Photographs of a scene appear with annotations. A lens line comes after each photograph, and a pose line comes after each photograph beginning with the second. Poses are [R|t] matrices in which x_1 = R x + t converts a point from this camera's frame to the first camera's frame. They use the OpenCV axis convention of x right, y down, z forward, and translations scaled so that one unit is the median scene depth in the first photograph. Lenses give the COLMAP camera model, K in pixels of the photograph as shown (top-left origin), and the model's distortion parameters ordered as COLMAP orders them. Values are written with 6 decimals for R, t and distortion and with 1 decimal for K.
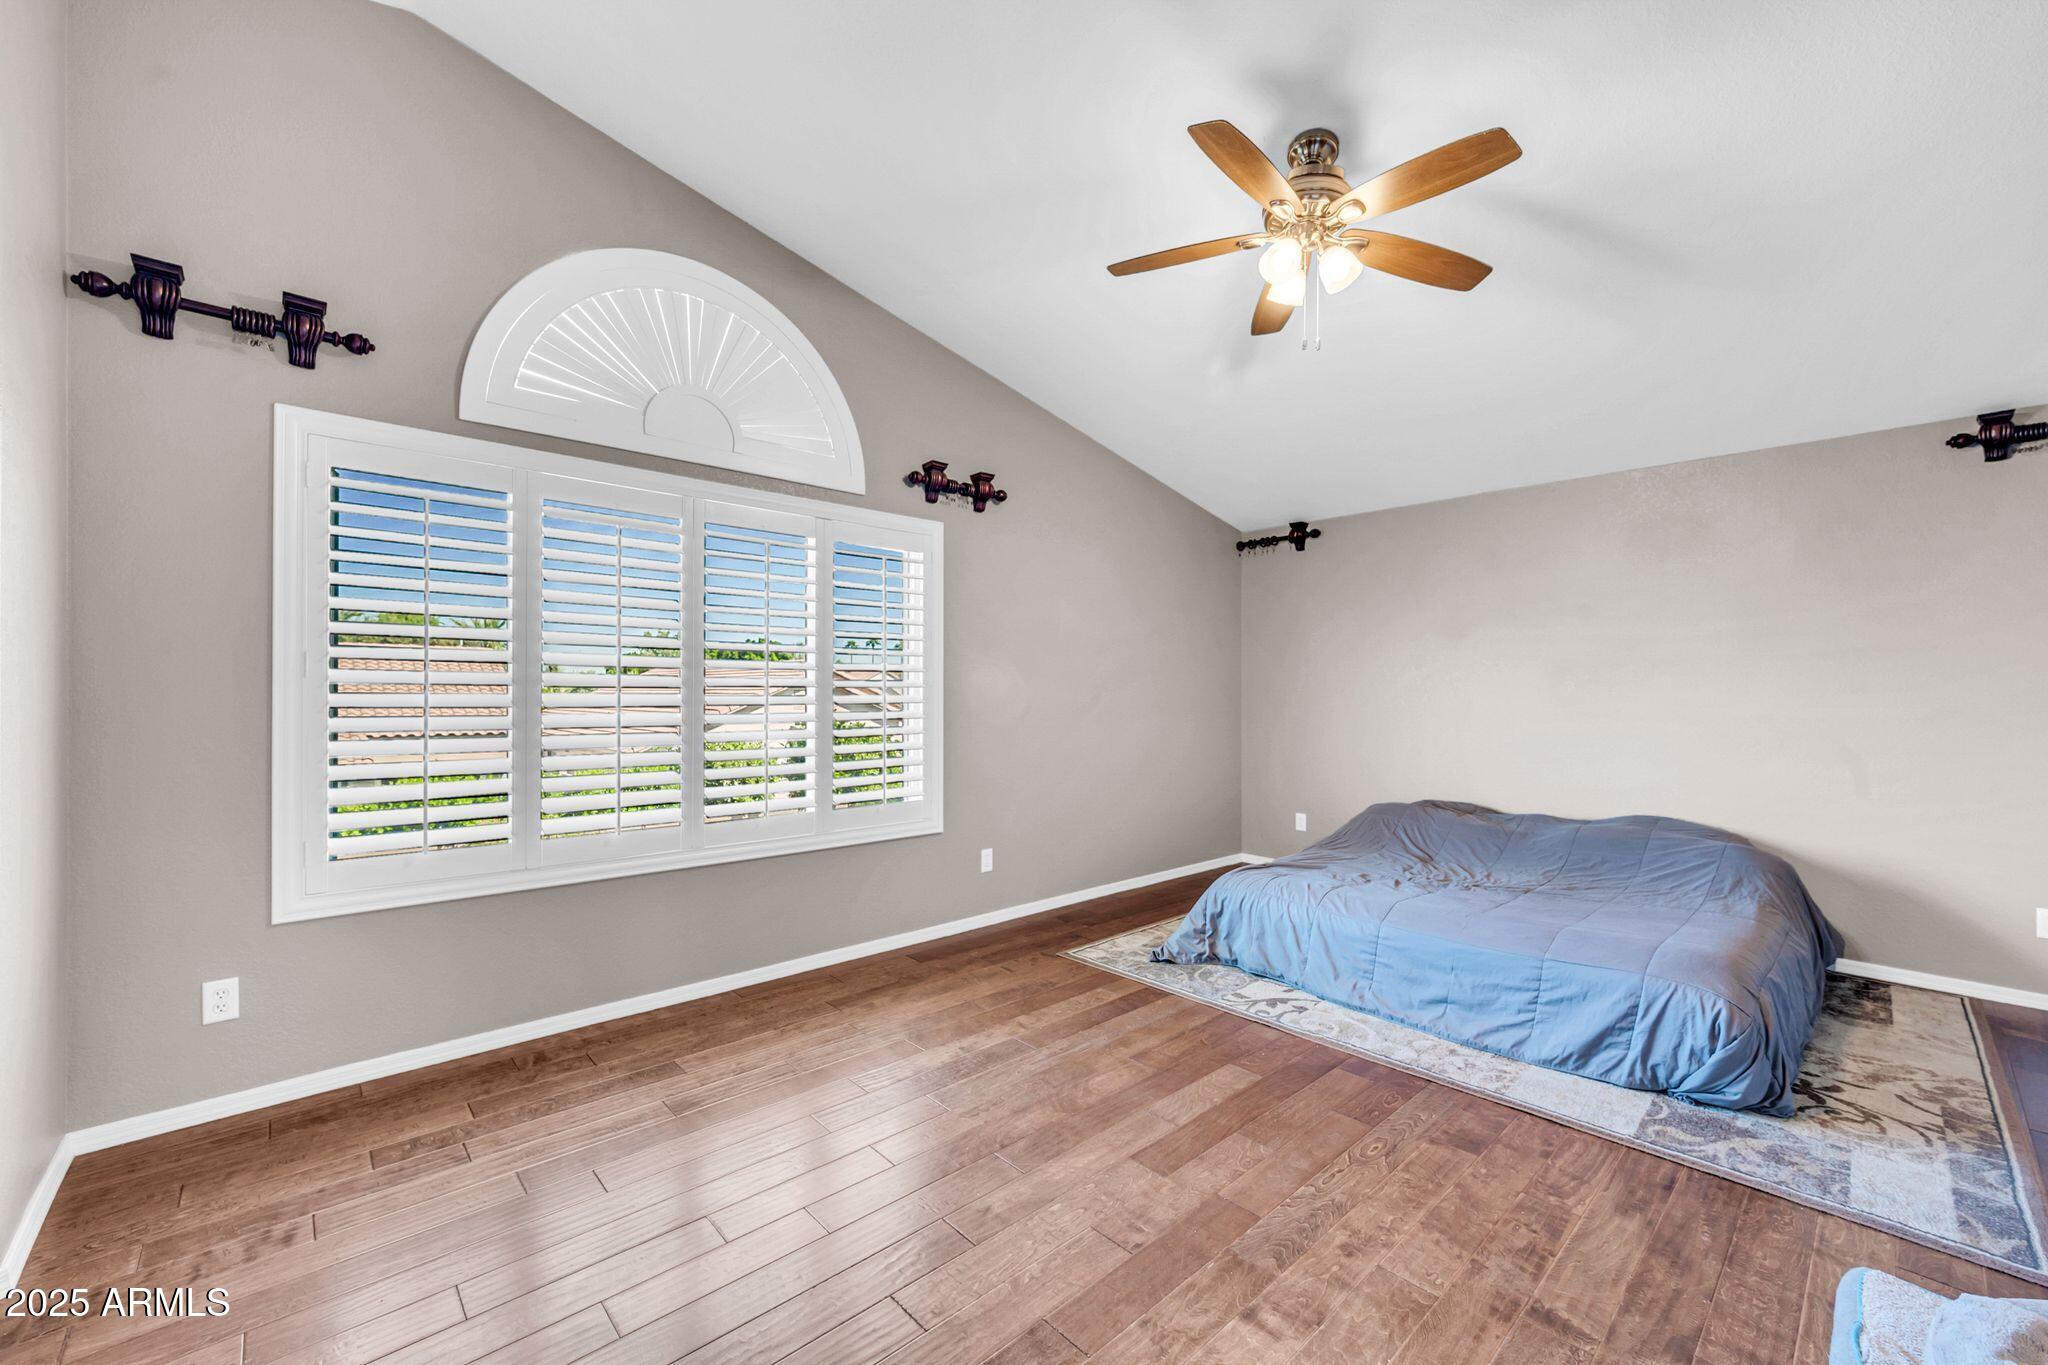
lens RADIAL K [[815.4, 0, 1024.2], [0, 815.4, 680.1], [0, 0, 1]] dist [0.000438, 0.000230]
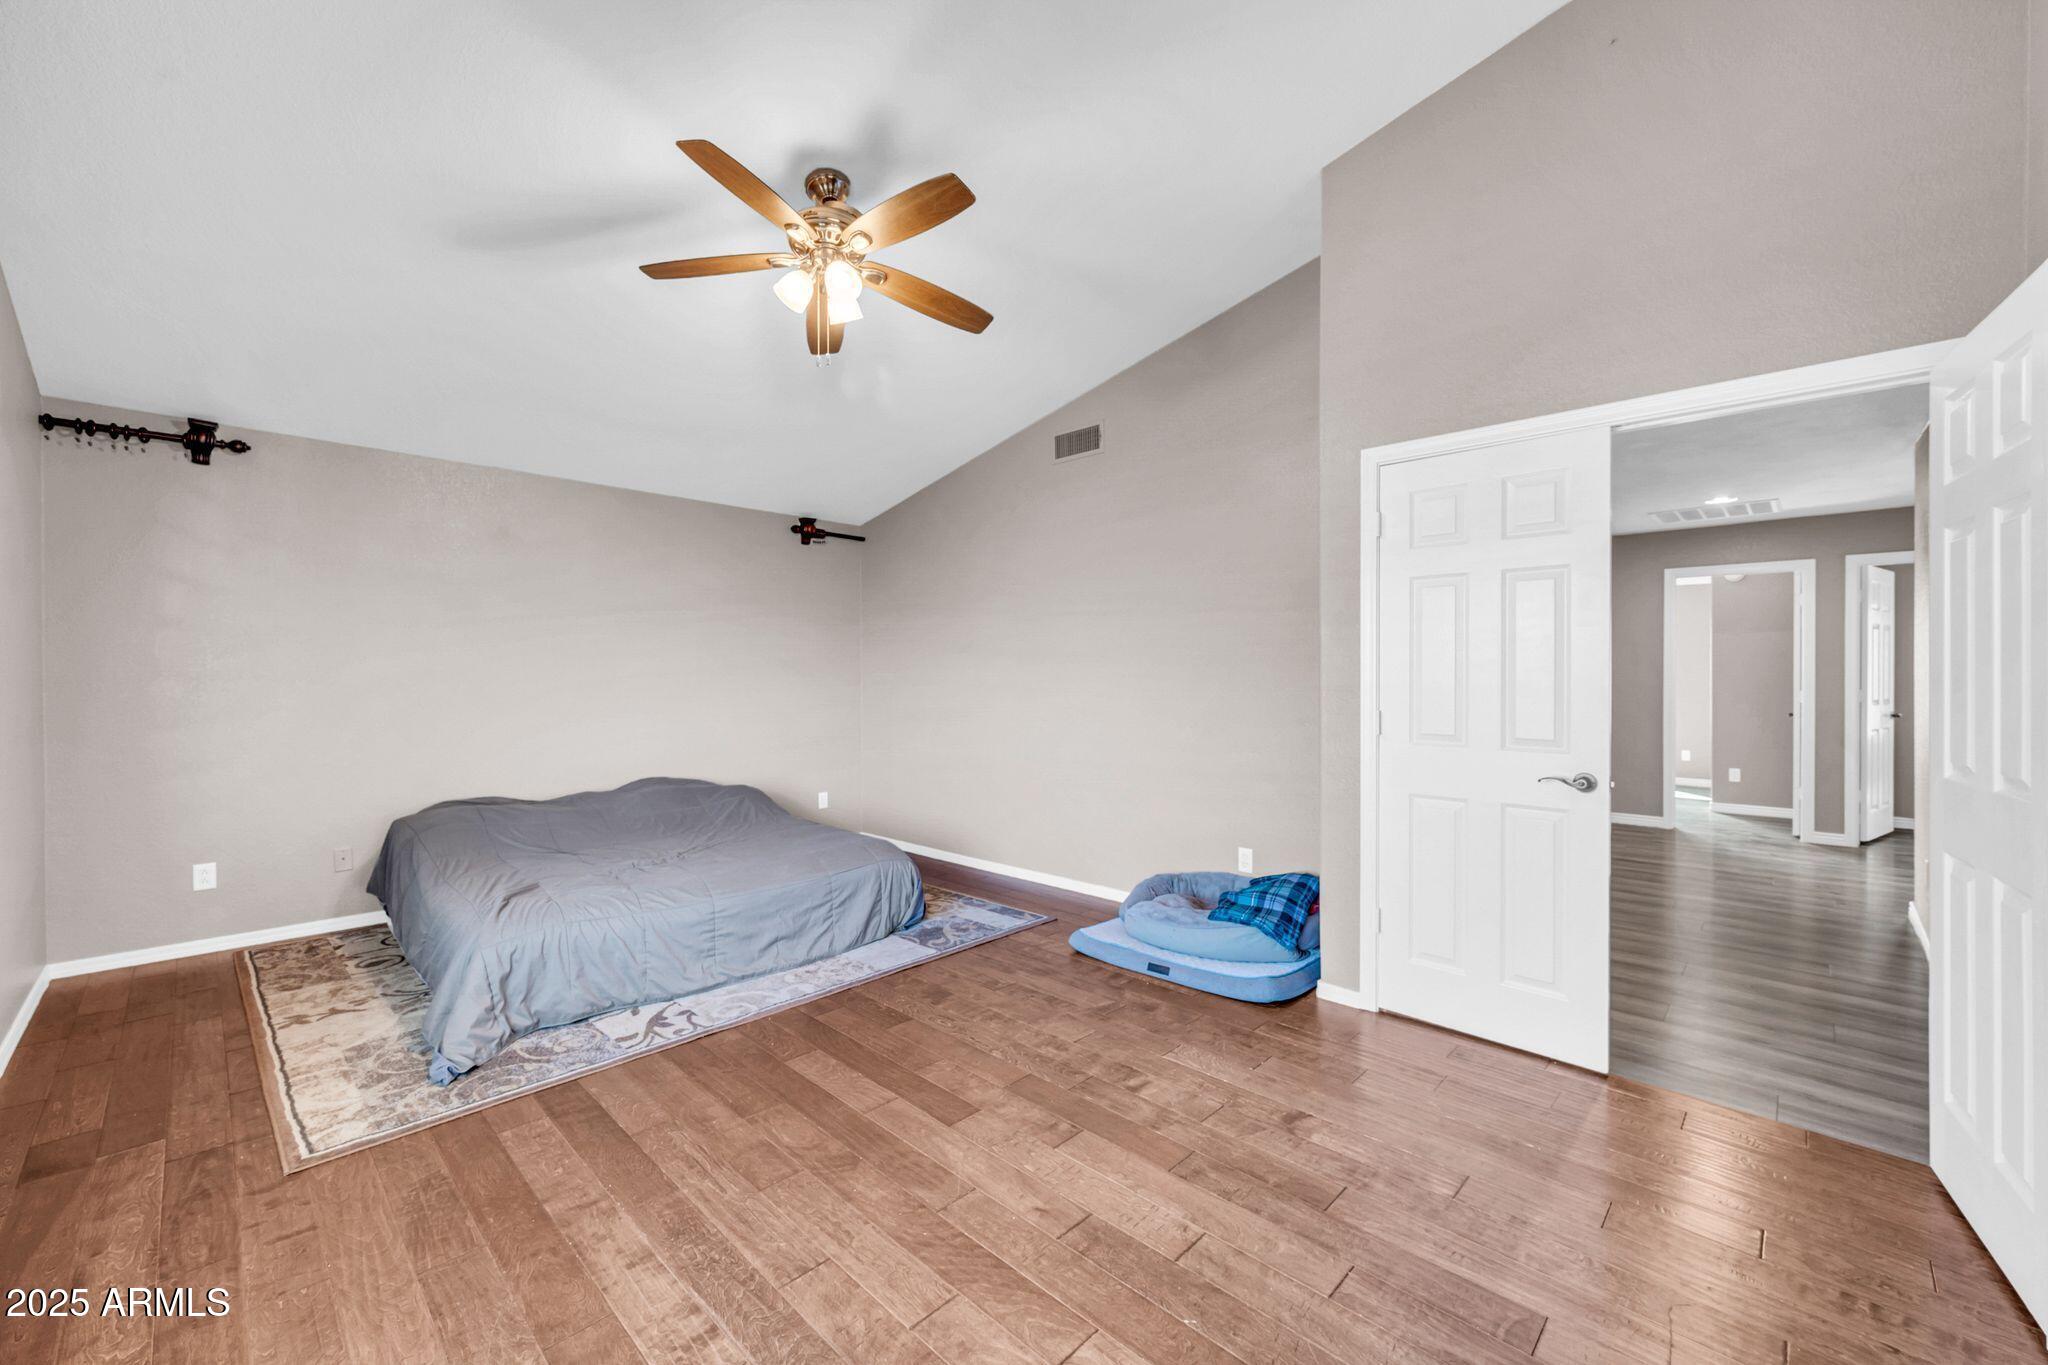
lens RADIAL K [[815.4, 0, 1020.5], [0, 815.4, 673.9], [0, 0, 1]] dist [0.000438, 0.000230]
pose [[-0.056611, -0.004048, 0.998388, -0.743461], [-0.013759, 0.999900, 0.003274, -0.001803], [-0.998301, -0.013552, -0.056662, 0.786251]]
